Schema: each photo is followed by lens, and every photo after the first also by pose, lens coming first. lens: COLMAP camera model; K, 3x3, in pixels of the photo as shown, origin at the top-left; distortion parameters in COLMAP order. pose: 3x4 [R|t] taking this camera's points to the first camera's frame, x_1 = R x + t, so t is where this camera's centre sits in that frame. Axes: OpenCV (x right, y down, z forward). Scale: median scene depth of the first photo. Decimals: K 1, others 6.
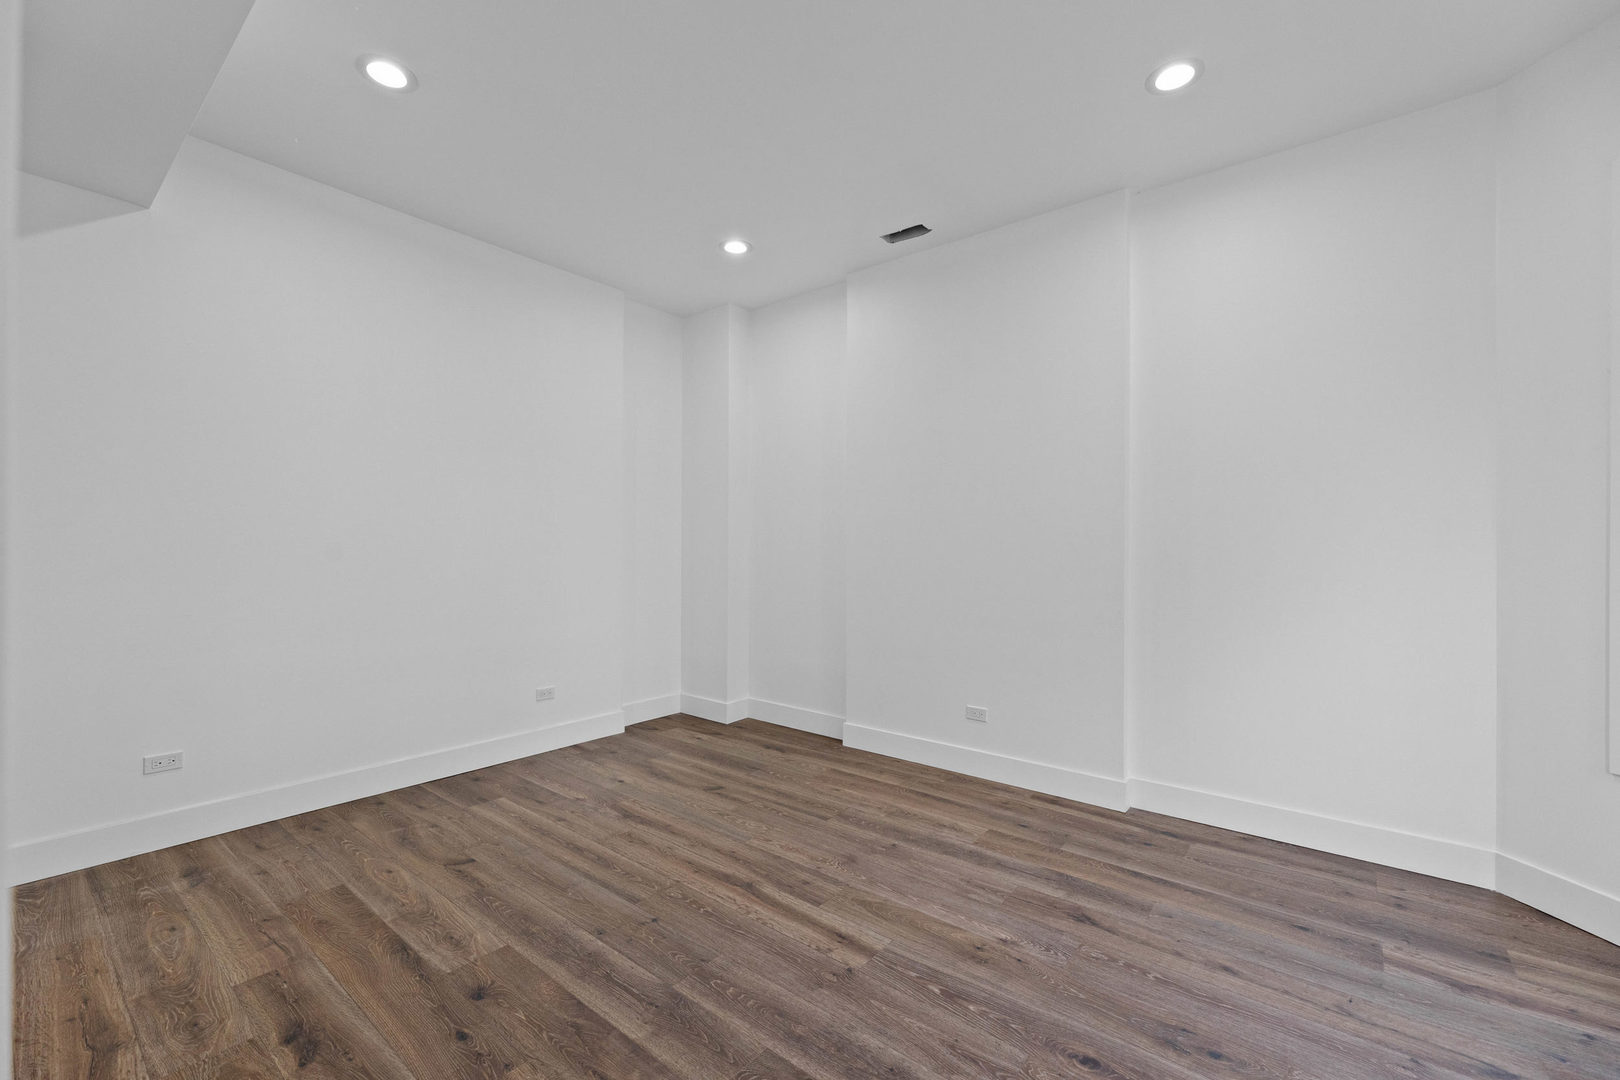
lens RADIAL K [[659.3, 0, 803.9], [0, 659.3, 545.8], [0, 0, 1]] dist [0.000534, -0.000053]
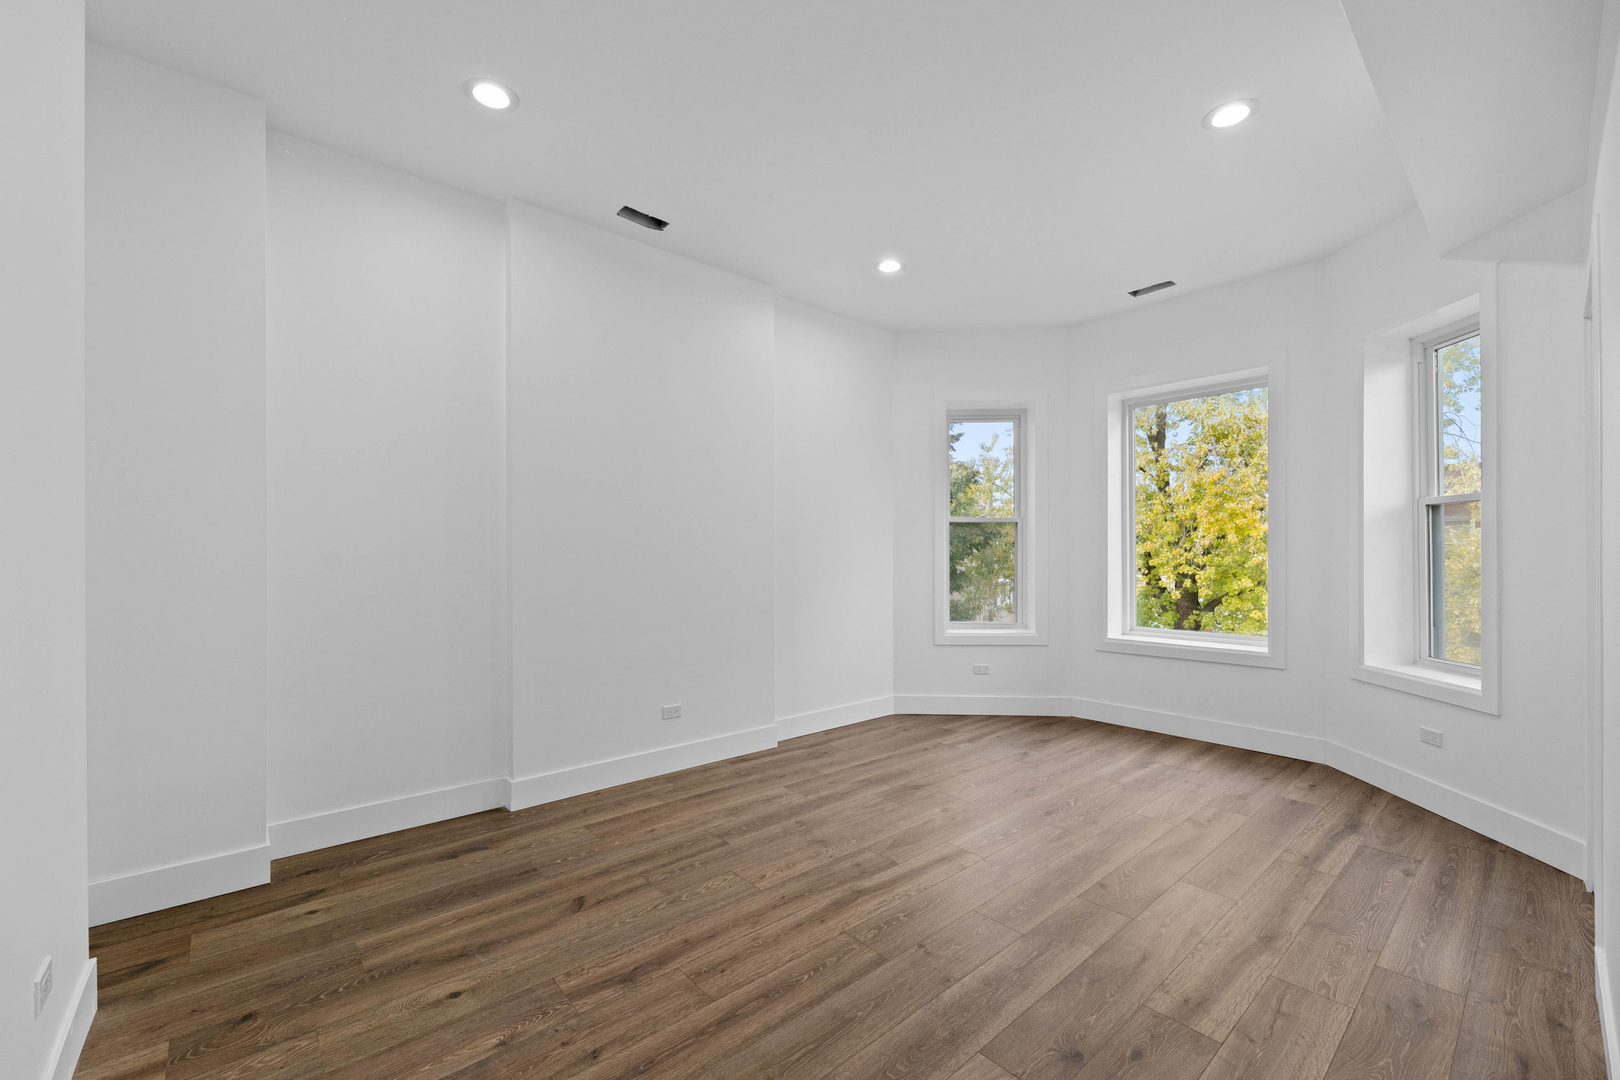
lens RADIAL K [[659.3, 0, 807.1], [0, 659.3, 541.2], [0, 0, 1]] dist [0.000534, -0.000053]
pose [[0.171540, 0.014517, 0.985070, -0.856905], [-0.002939, 0.999895, -0.014224, 0.000126], [-0.985173, -0.000455, 0.171565, 0.715774]]
